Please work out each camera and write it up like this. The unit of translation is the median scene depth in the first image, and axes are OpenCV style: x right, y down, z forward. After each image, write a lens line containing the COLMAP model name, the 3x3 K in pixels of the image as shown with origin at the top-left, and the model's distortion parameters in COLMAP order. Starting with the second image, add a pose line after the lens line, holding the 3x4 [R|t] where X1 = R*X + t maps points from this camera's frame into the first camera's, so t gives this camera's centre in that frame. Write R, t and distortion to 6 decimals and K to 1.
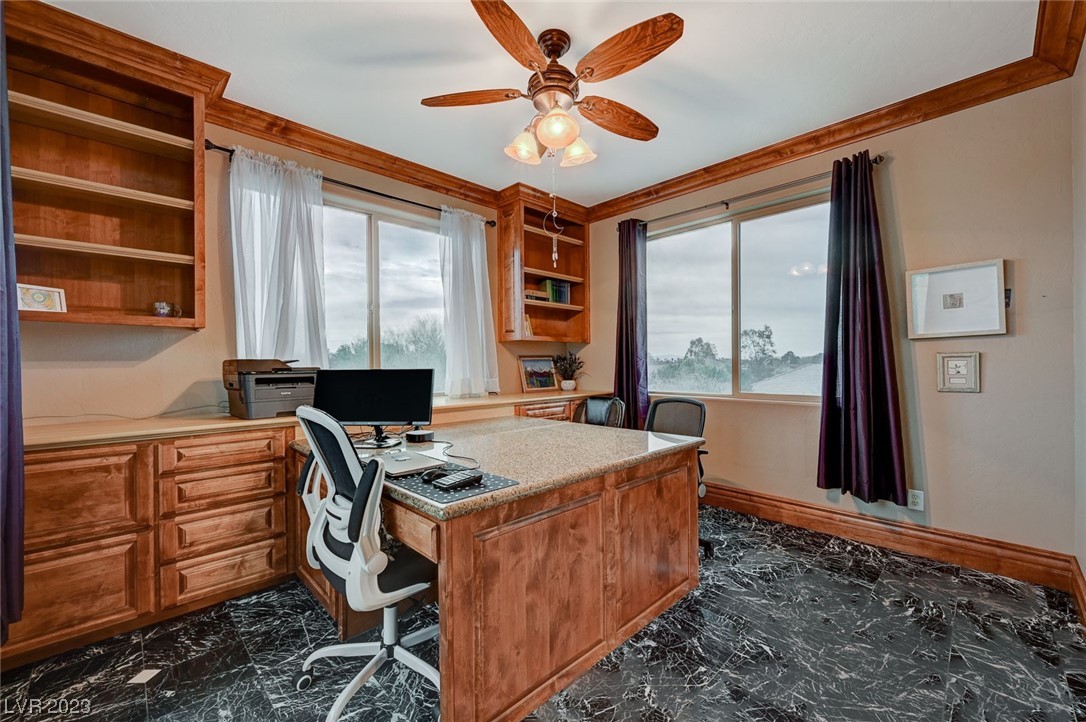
lens RADIAL K [[433.3, 0, 546.1], [0, 433.3, 363.3], [0, 0, 1]] dist [0.002795, 0.000022]
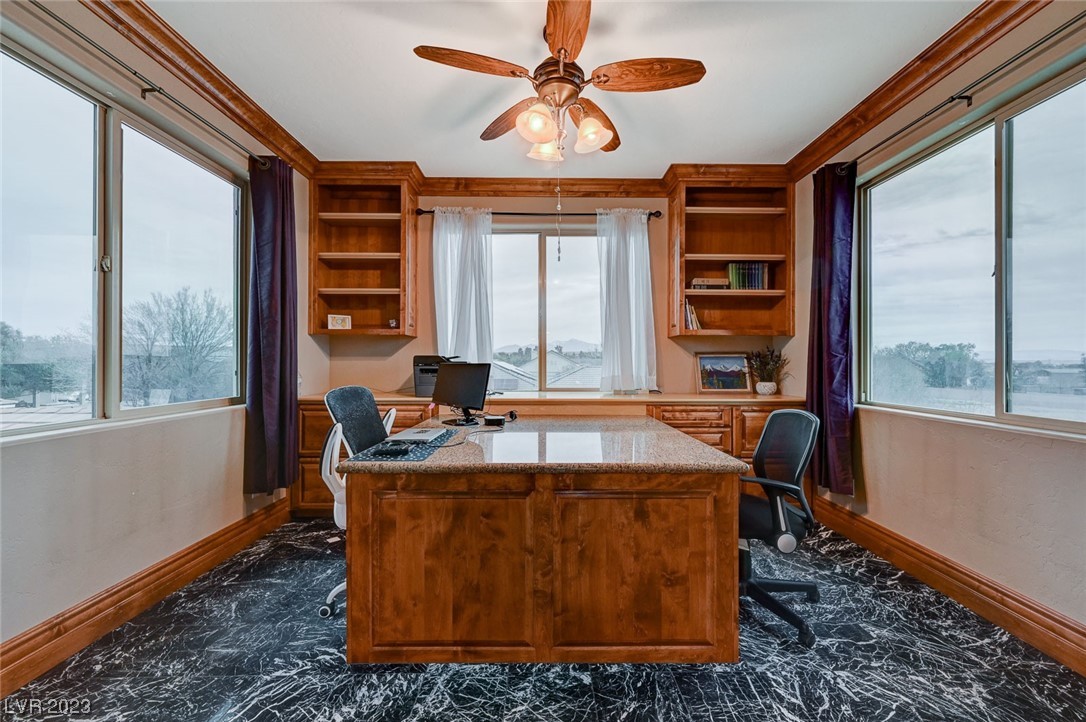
lens RADIAL K [[433.3, 0, 548.8], [0, 433.3, 361.5], [0, 0, 1]] dist [0.002795, 0.000022]
pose [[0.724756, 0.009294, -0.688943, 0.545332], [-0.009317, 0.999950, 0.003689, 0.001823], [0.688942, 0.003745, 0.724807, 0.216560]]
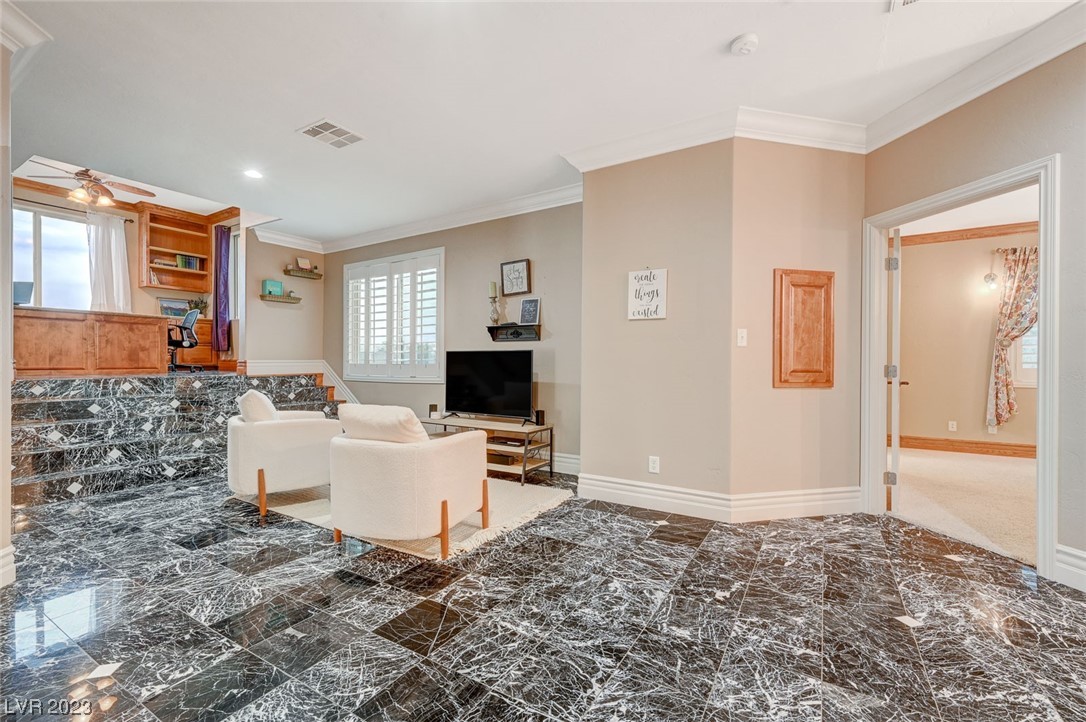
lens RADIAL K [[457.1, 0, 545.5], [0, 457.1, 360.6], [0, 0, 1]] dist [0.000969, -0.000019]
pose [[0.969411, 0.007747, 0.245320, 1.624315], [-0.007682, 0.999970, -0.001221, 0.369775], [-0.245322, -0.000701, 0.969441, -1.896073]]
